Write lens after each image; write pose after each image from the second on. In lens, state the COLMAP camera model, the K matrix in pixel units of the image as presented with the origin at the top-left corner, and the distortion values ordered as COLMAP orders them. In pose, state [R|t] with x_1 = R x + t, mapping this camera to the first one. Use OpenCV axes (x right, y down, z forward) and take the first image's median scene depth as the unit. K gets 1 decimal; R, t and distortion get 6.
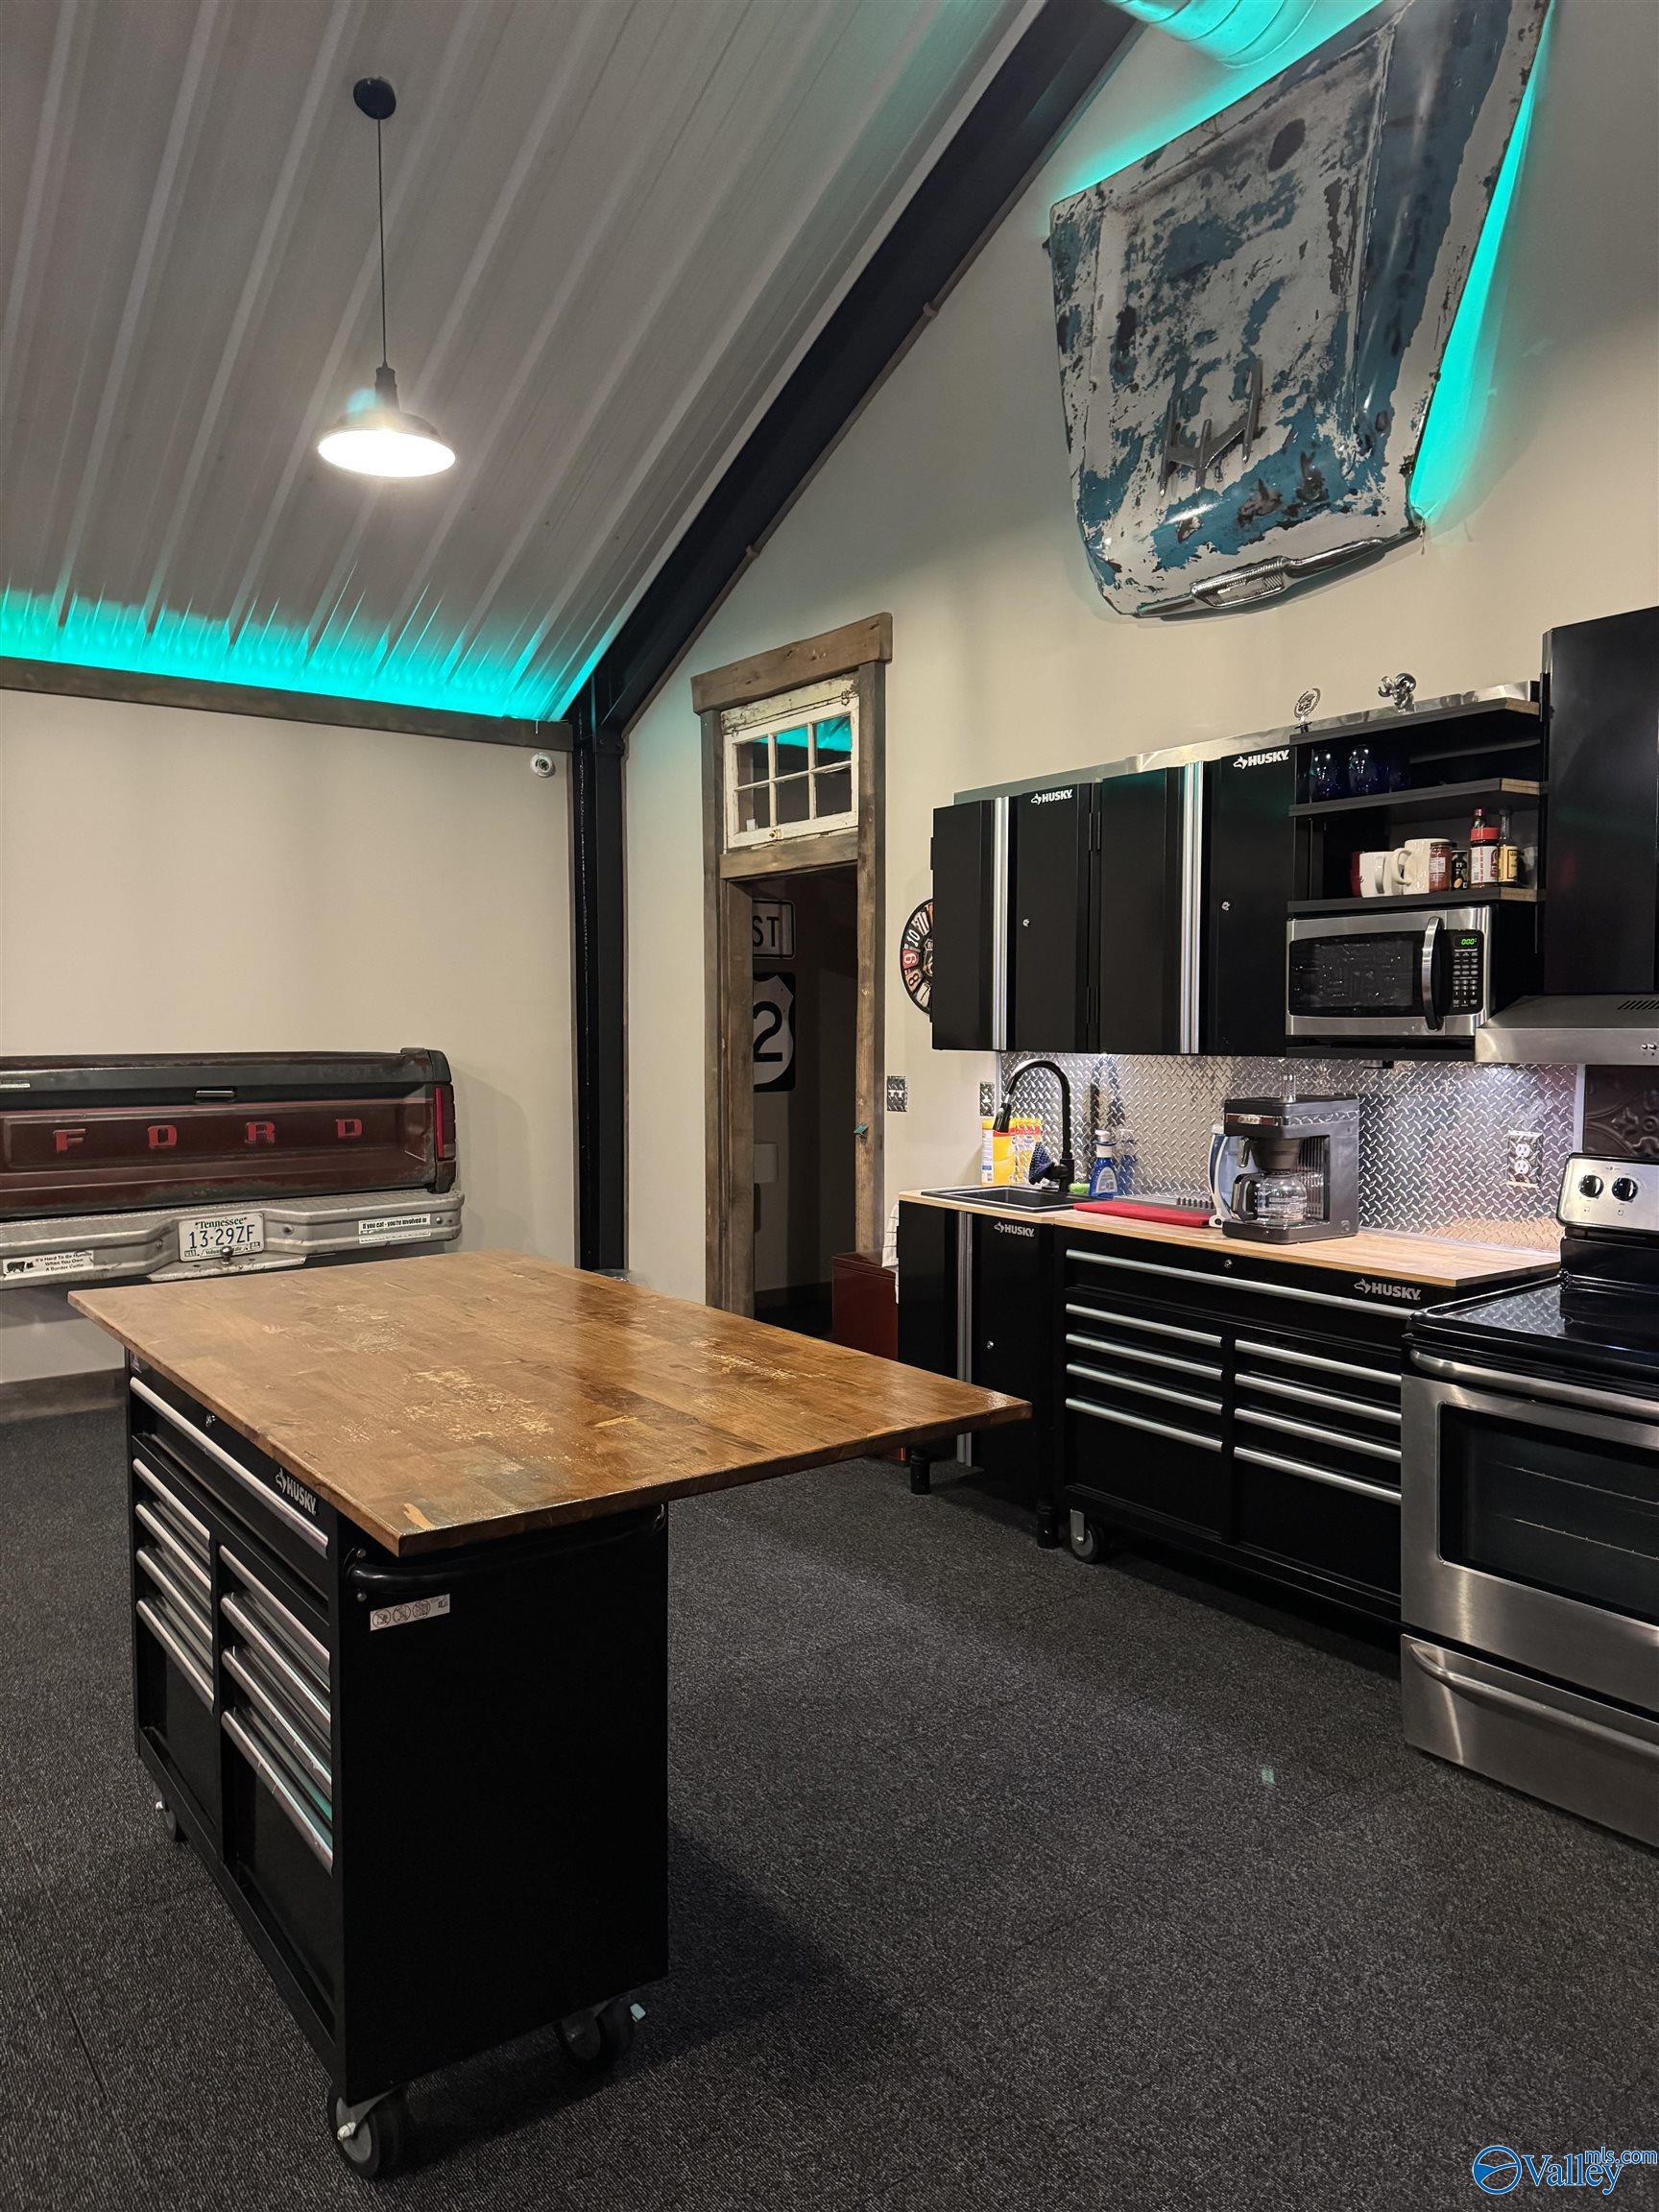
lens RADIAL K [[1559.4, 0, 831.5], [0, 1559.4, 1113.6], [0, 0, 1]] dist [0.048760, -0.056109]
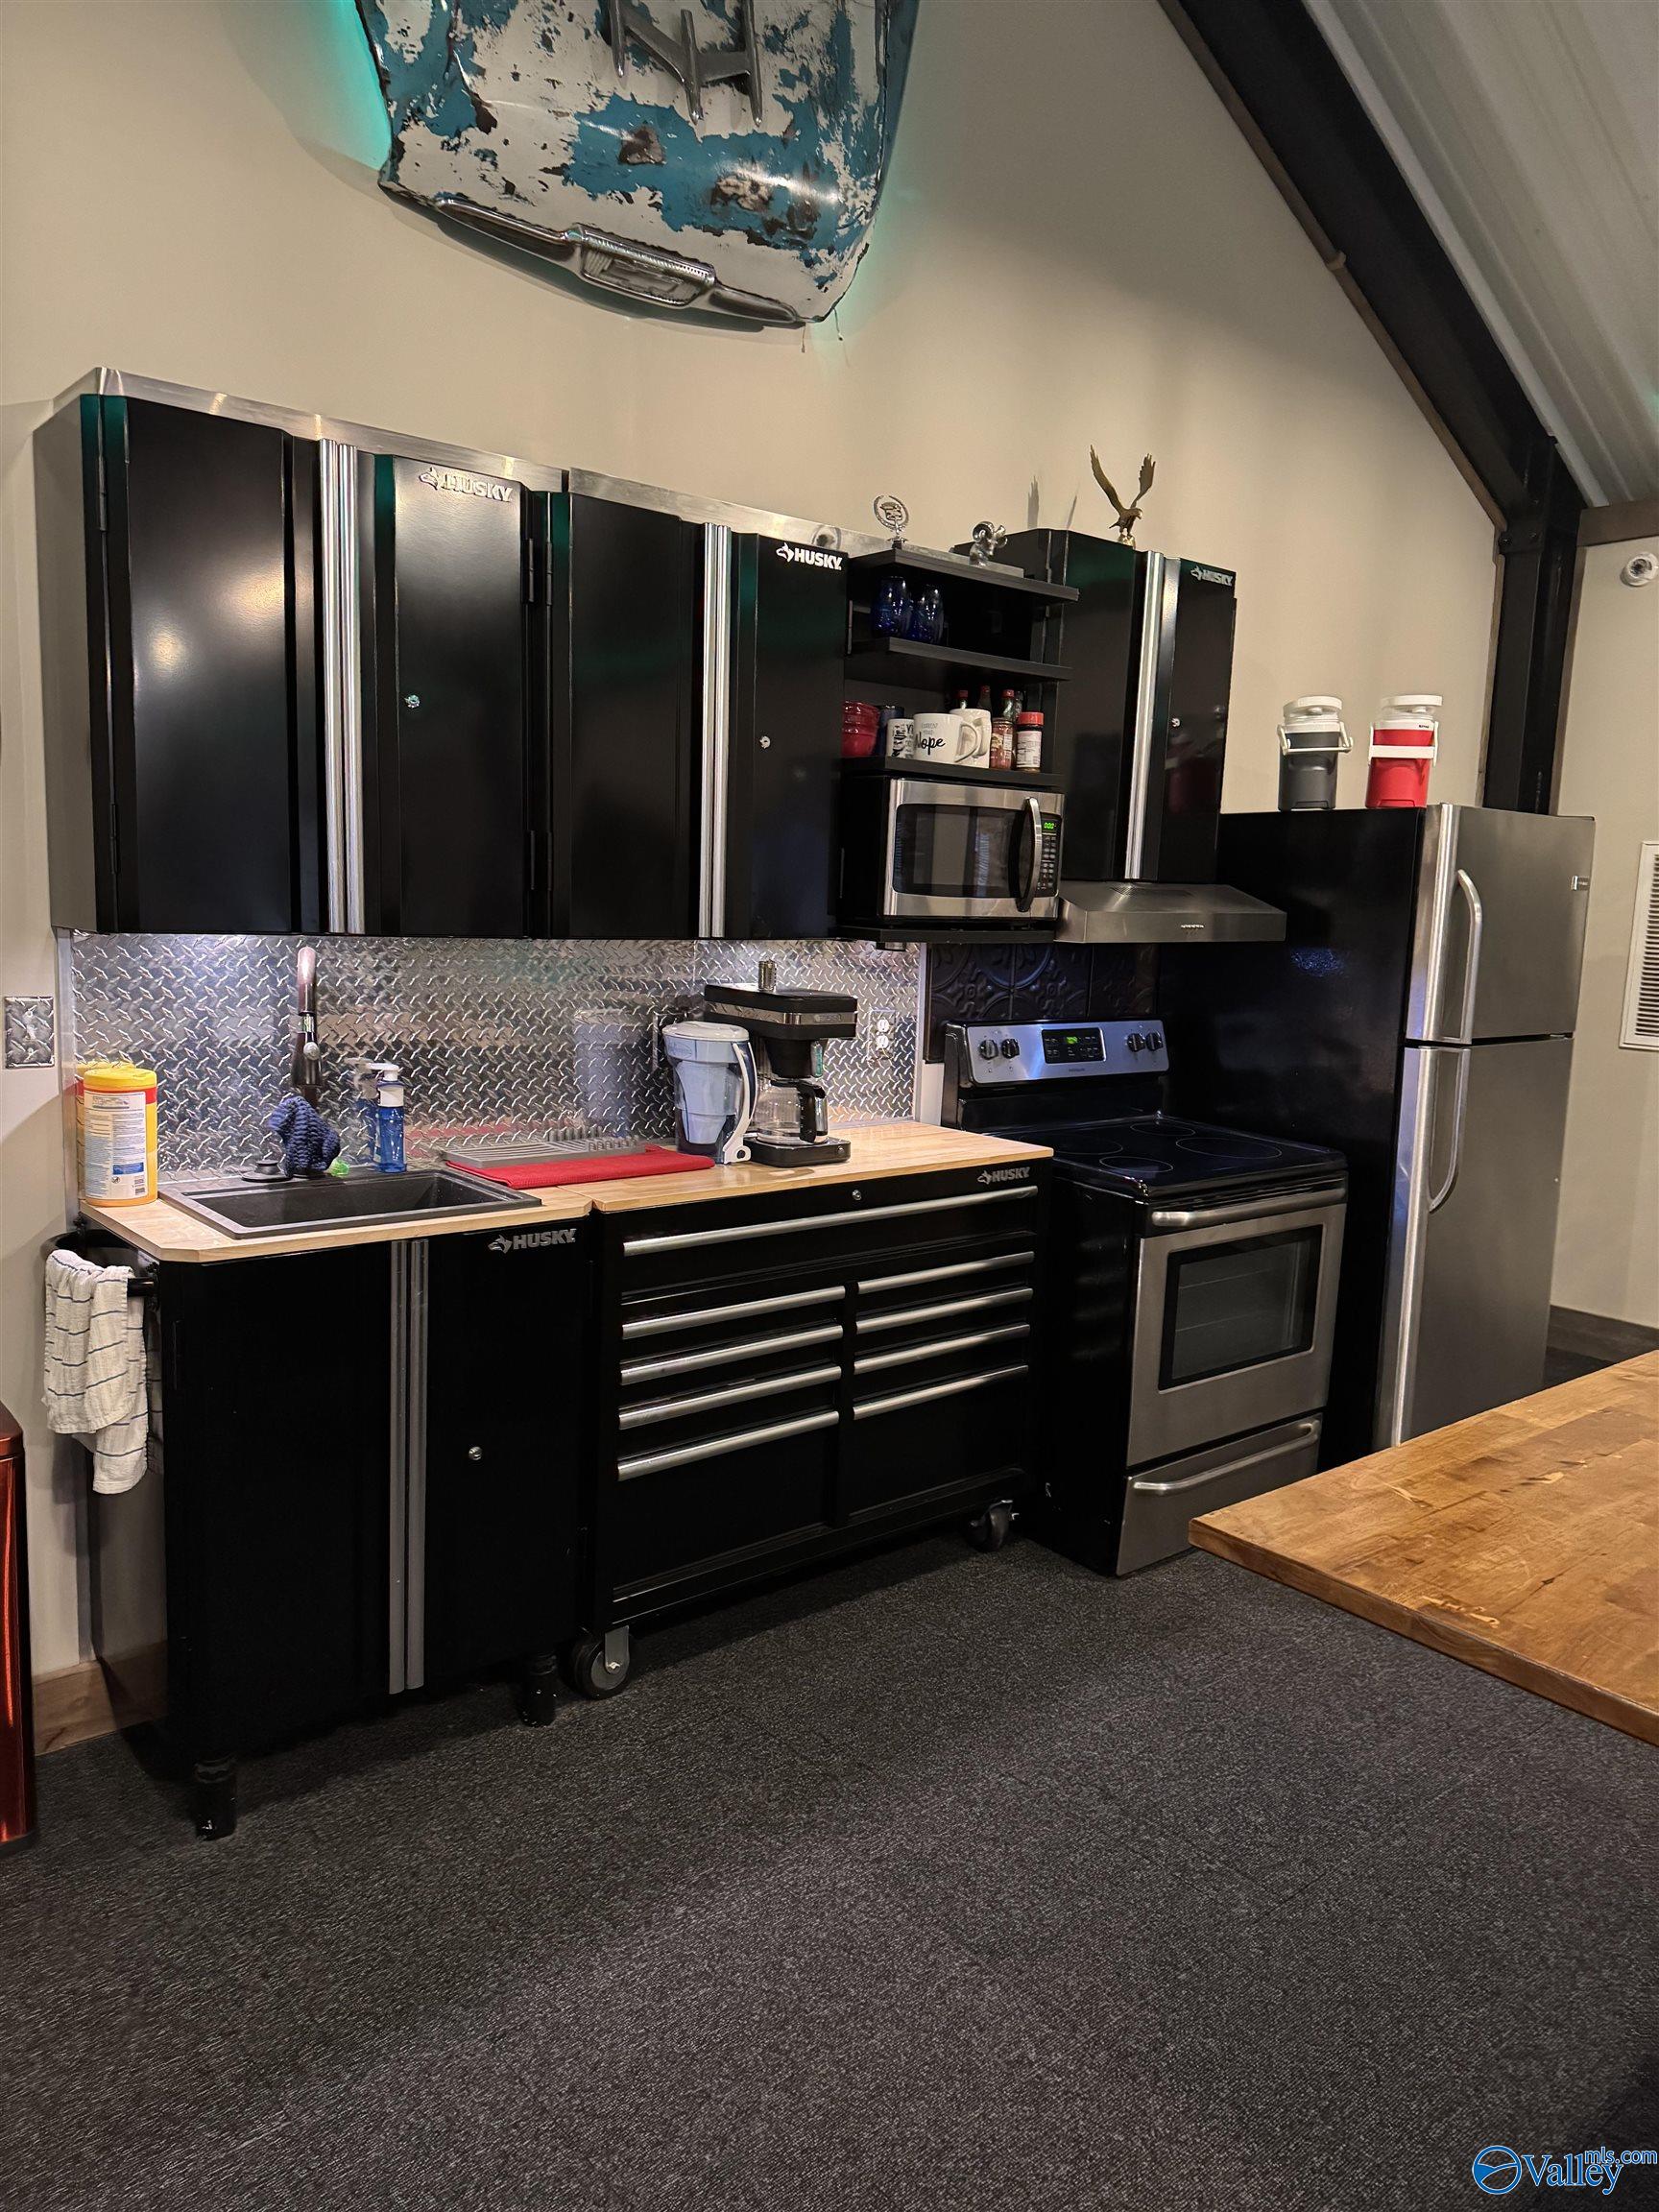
lens RADIAL K [[1559.4, 0, 779.1], [0, 1559.4, 1113.3], [0, 0, 1]] dist [0.048760, -0.056109]
pose [[-0.064420, -0.137303, 0.988432, -0.538309], [0.034915, 0.989573, 0.139737, -0.061387], [-0.997312, 0.043513, -0.058954, 1.074849]]
